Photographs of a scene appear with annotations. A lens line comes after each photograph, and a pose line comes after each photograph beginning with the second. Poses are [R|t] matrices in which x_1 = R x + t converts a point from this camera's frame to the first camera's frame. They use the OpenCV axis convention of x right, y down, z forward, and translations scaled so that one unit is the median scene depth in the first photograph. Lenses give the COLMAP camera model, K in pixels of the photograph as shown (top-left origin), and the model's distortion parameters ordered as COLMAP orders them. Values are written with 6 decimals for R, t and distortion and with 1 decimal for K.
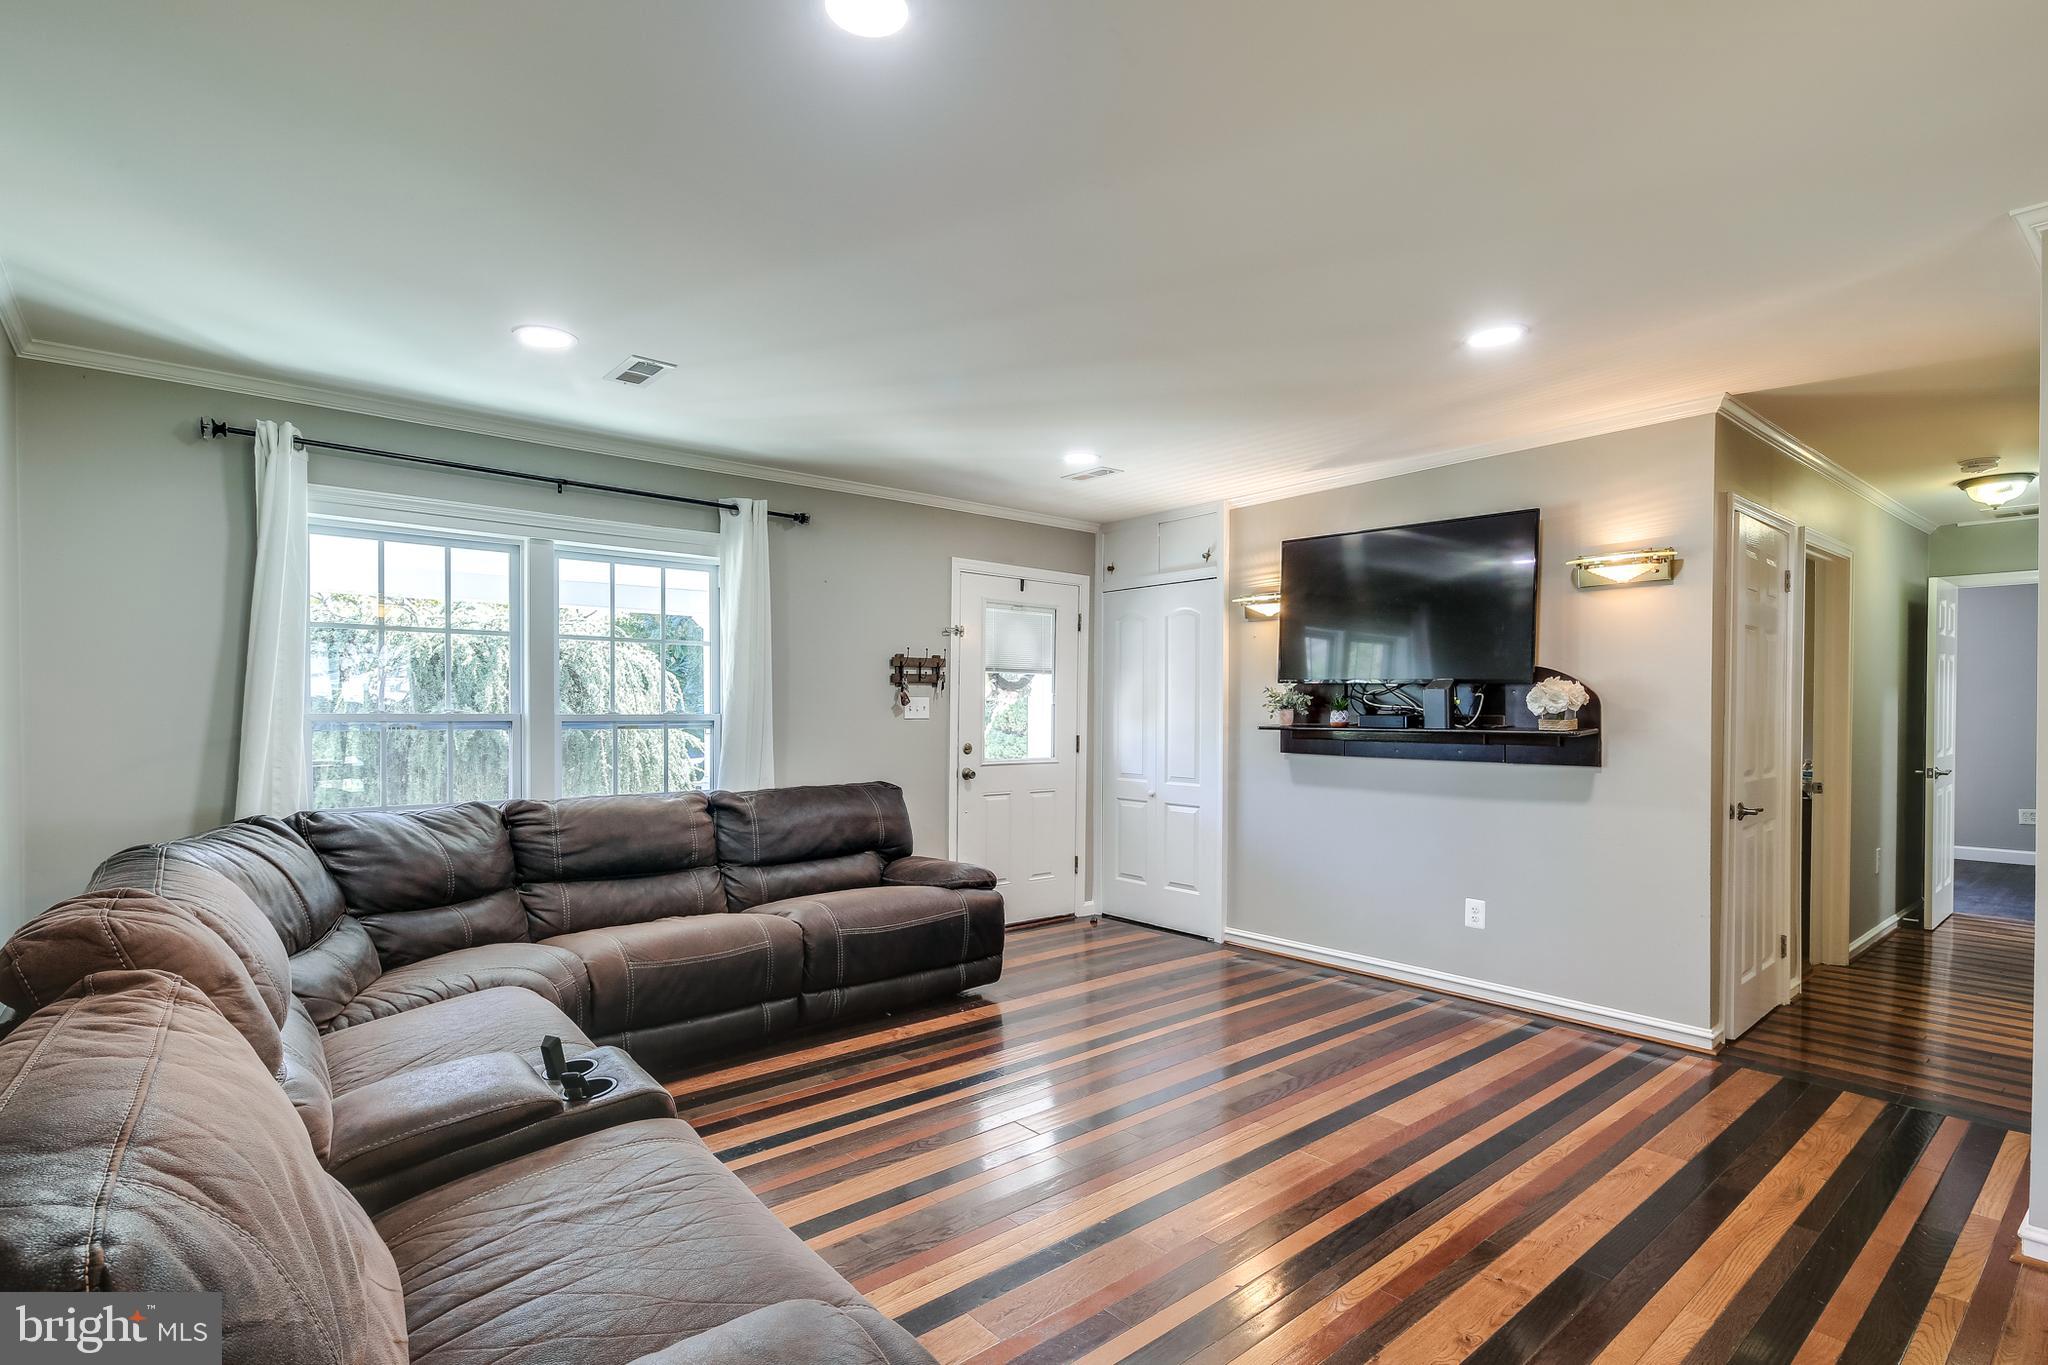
lens RADIAL K [[999.2, 0, 1016.9], [0, 999.2, 721.7], [0, 0, 1]] dist [-0.004425, -0.004557]
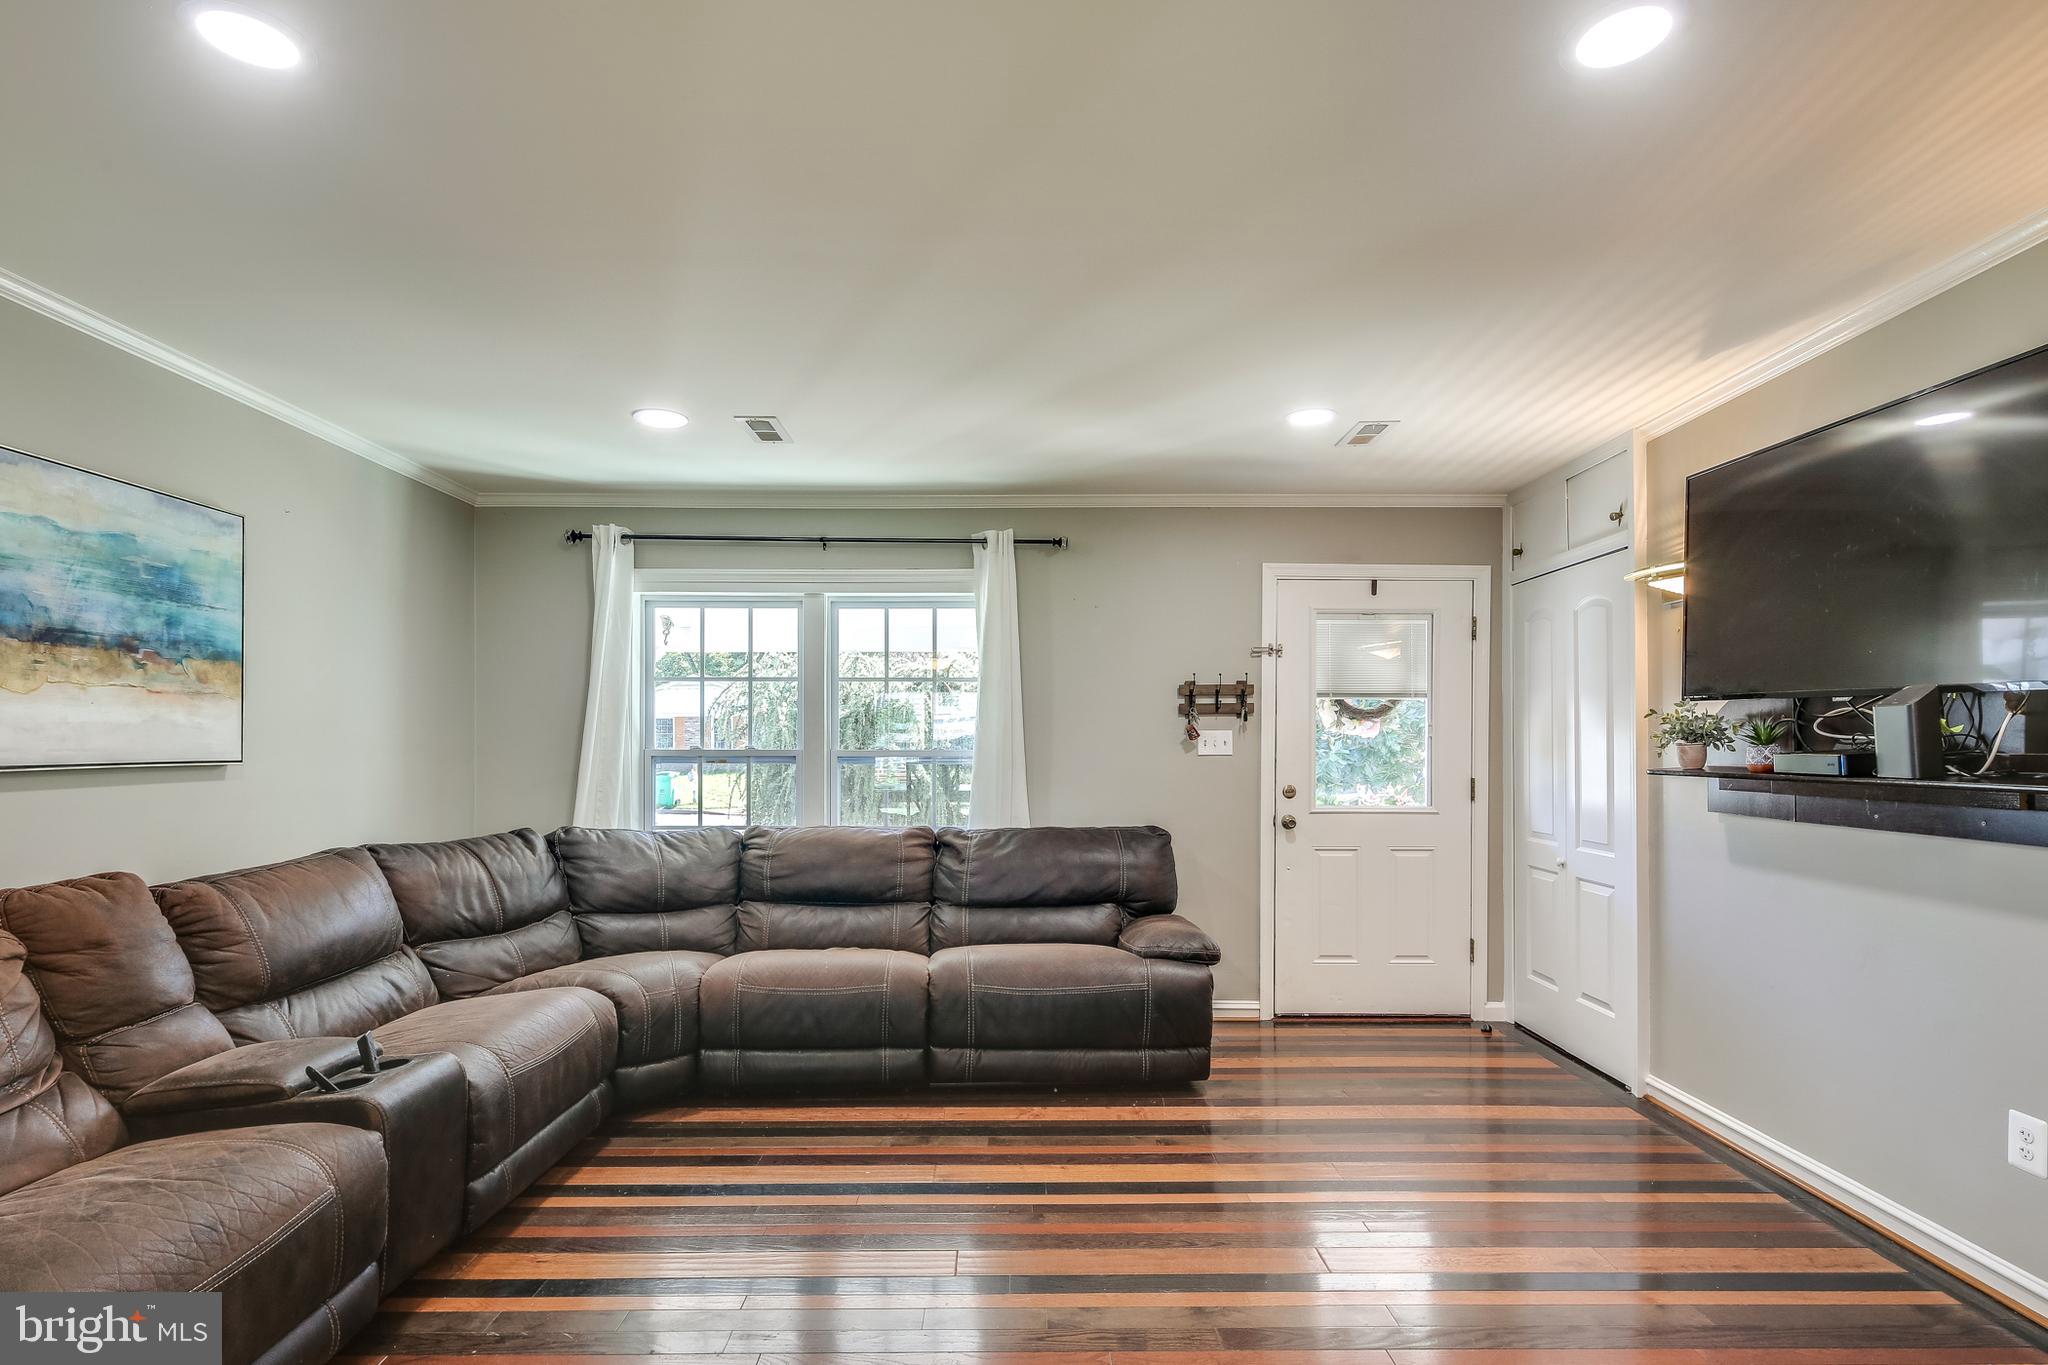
lens RADIAL K [[999.2, 0, 1014.6], [0, 999.2, 739.0], [0, 0, 1]] dist [-0.004425, -0.004557]
pose [[0.763299, -0.005854, -0.646019, 0.376905], [-0.004356, 0.999890, -0.014207, -0.004665], [0.646031, 0.013658, 0.763189, 0.267916]]
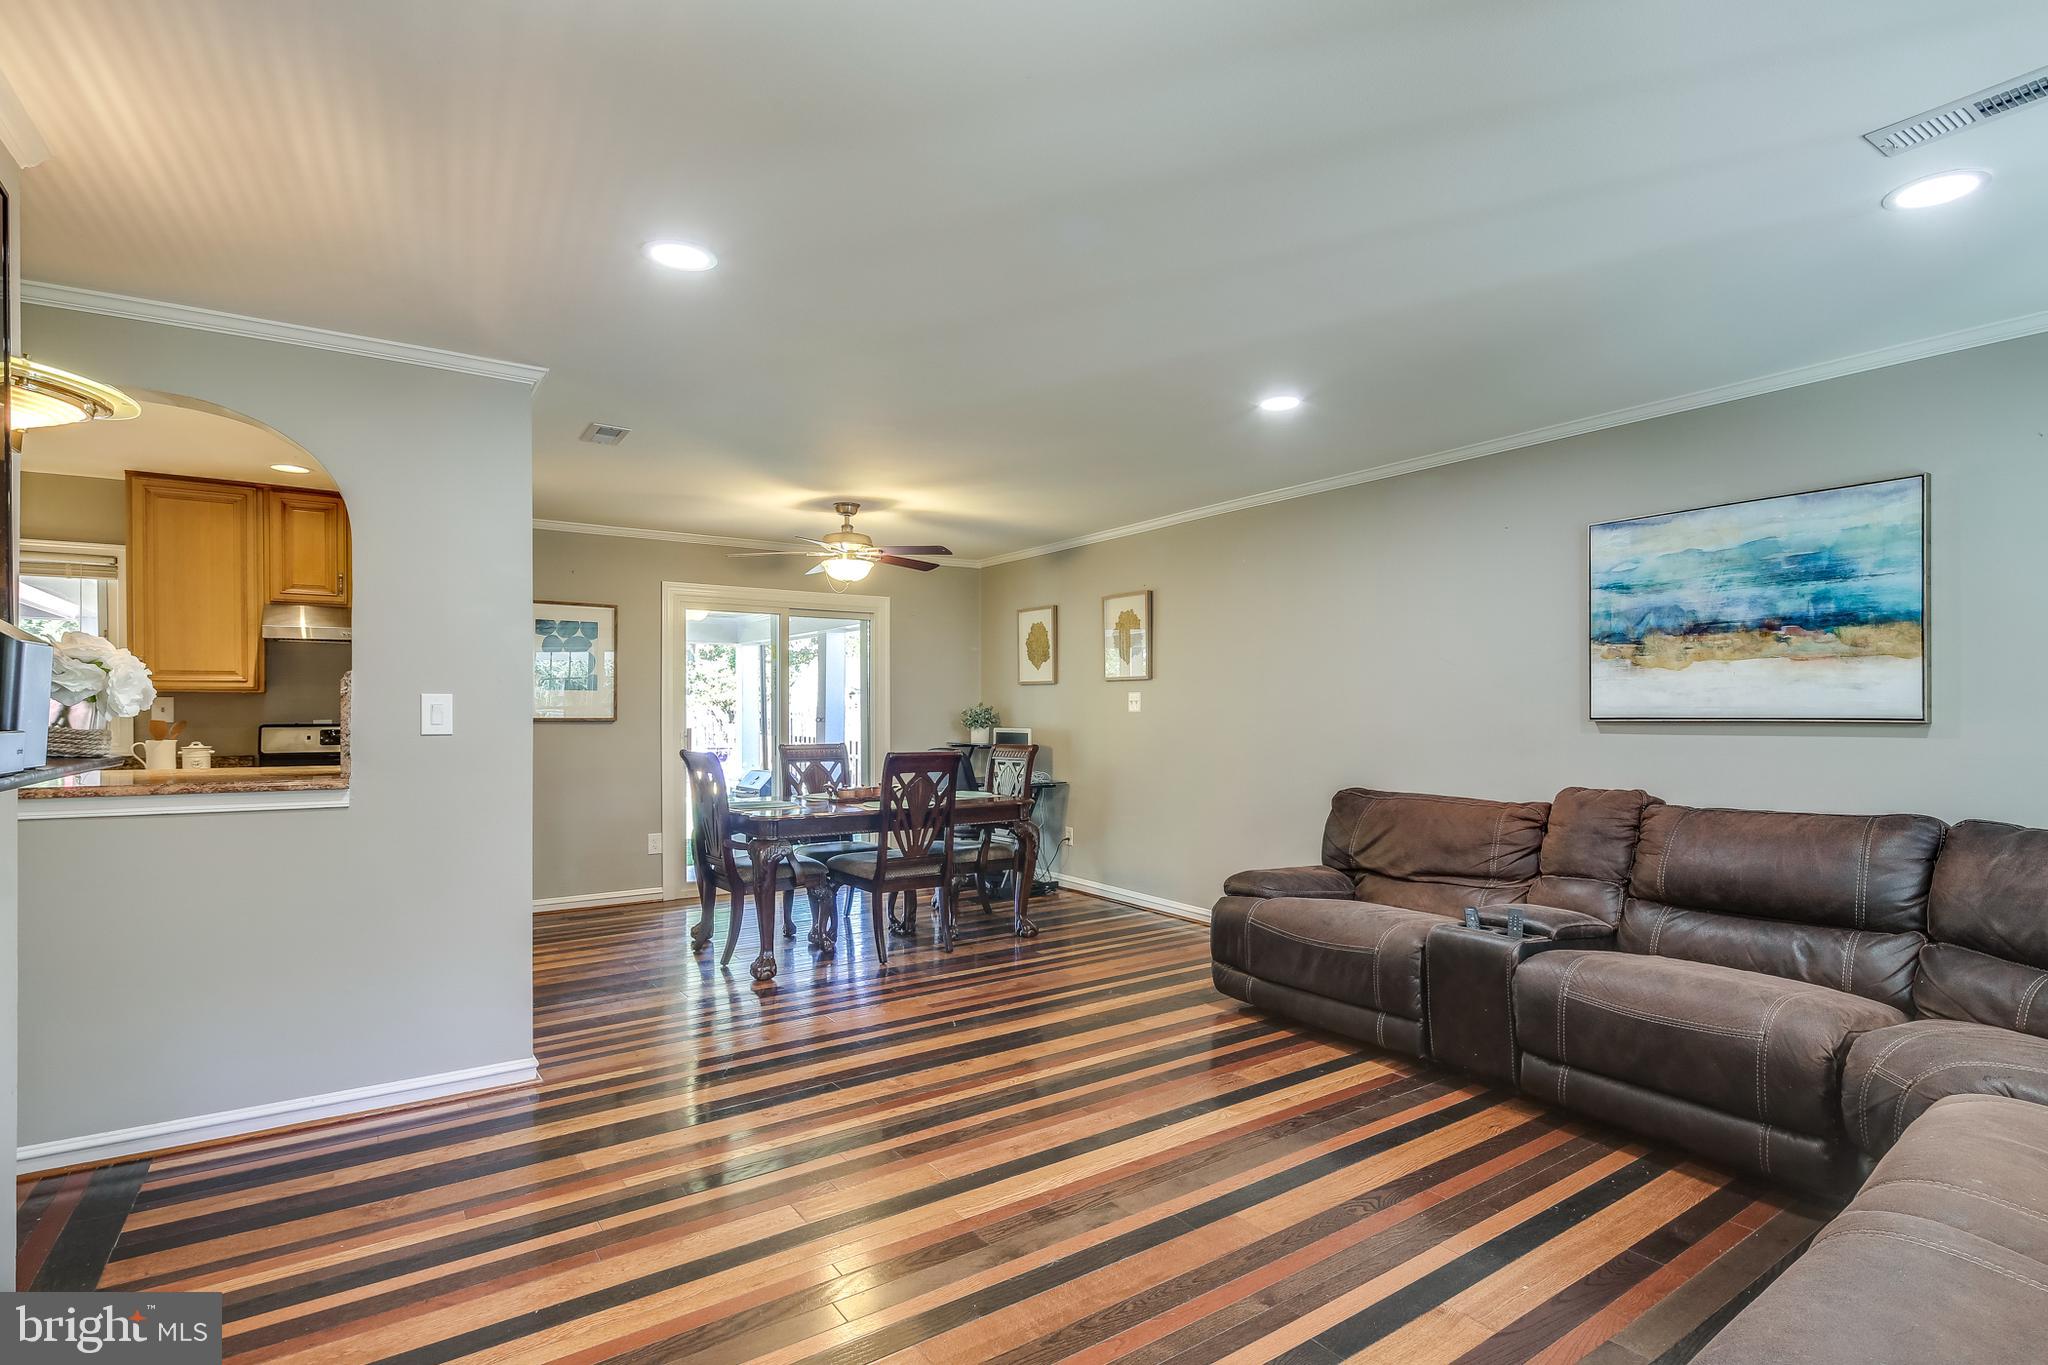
lens RADIAL K [[999.2, 0, 1029.8], [0, 999.2, 714.1], [0, 0, 1]] dist [-0.004425, -0.004557]
pose [[-0.995433, 0.001143, 0.095457, 0.059158], [0.002791, 0.999849, 0.017133, -0.014528], [-0.095423, 0.017321, -0.995286, 1.241375]]
